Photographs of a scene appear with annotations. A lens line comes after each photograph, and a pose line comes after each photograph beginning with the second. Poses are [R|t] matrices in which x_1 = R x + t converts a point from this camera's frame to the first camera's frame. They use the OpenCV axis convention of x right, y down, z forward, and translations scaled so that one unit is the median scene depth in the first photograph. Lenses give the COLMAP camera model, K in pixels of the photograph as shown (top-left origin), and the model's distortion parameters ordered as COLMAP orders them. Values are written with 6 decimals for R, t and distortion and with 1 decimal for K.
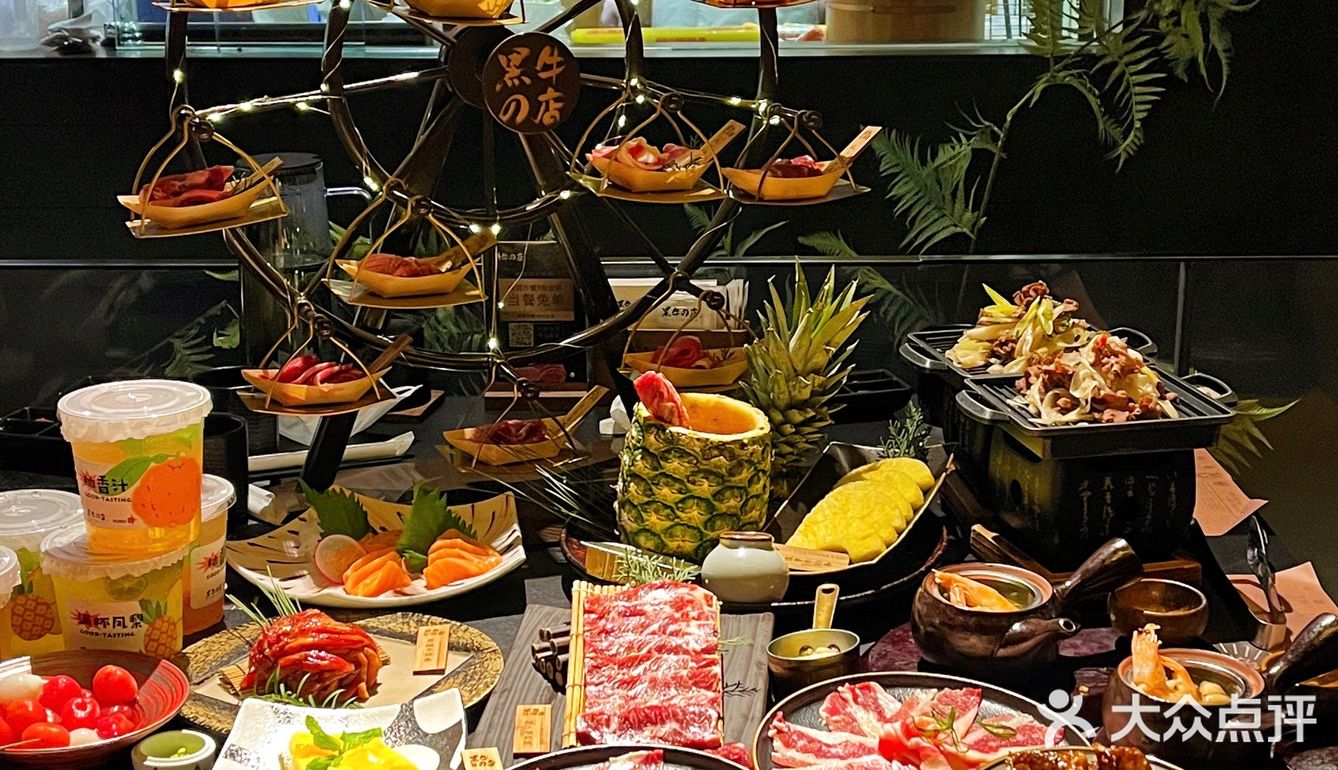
lens RADIAL K [[3028.3, 0, 669.0], [0, 3028.3, 385.0], [0, 0, 1]] dist [0.253588, -0.016557]
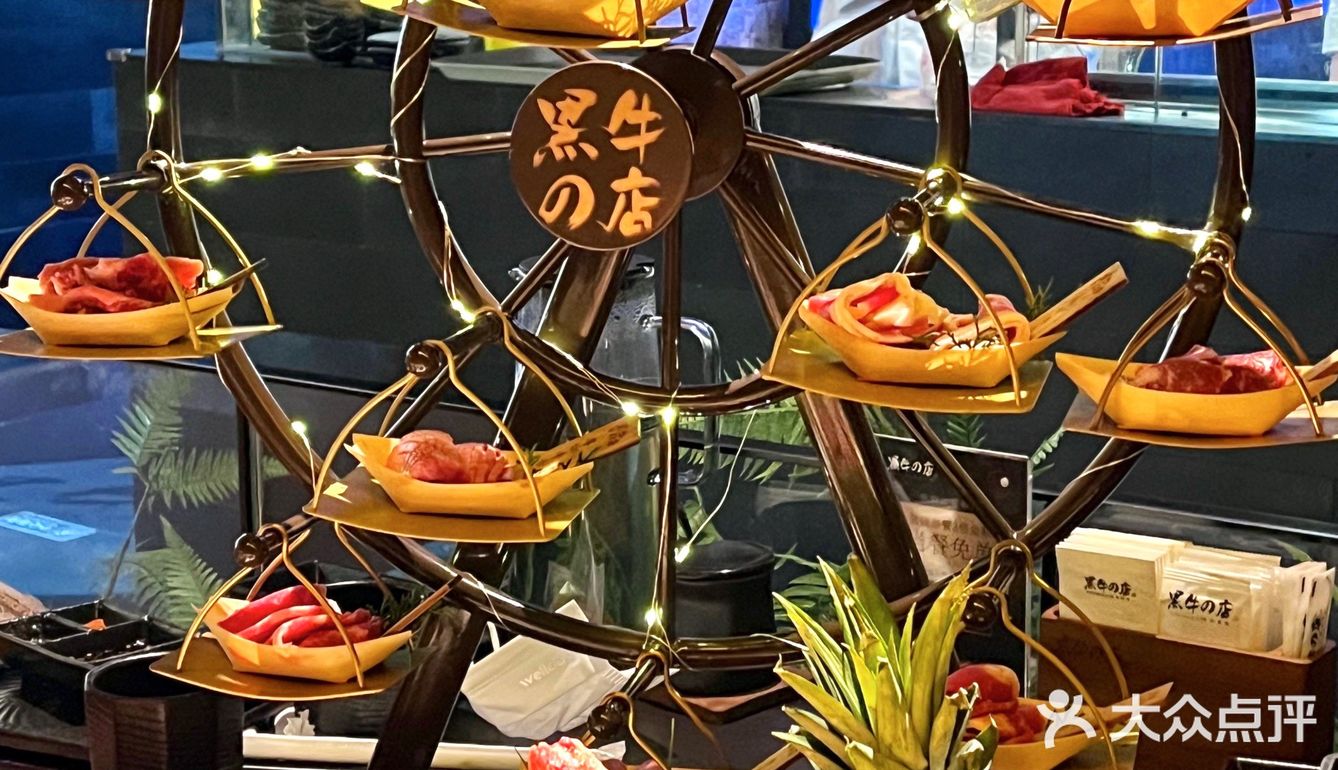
lens RADIAL K [[3028.3, 0, 669.0], [0, 3028.3, 385.0], [0, 0, 1]] dist [0.253588, -0.016557]
pose [[0.809216, 0.118324, -0.575473, 0.278305], [-0.132630, 0.991015, 0.017263, -0.069977], [0.572345, 0.062355, 0.817639, 0.568243]]
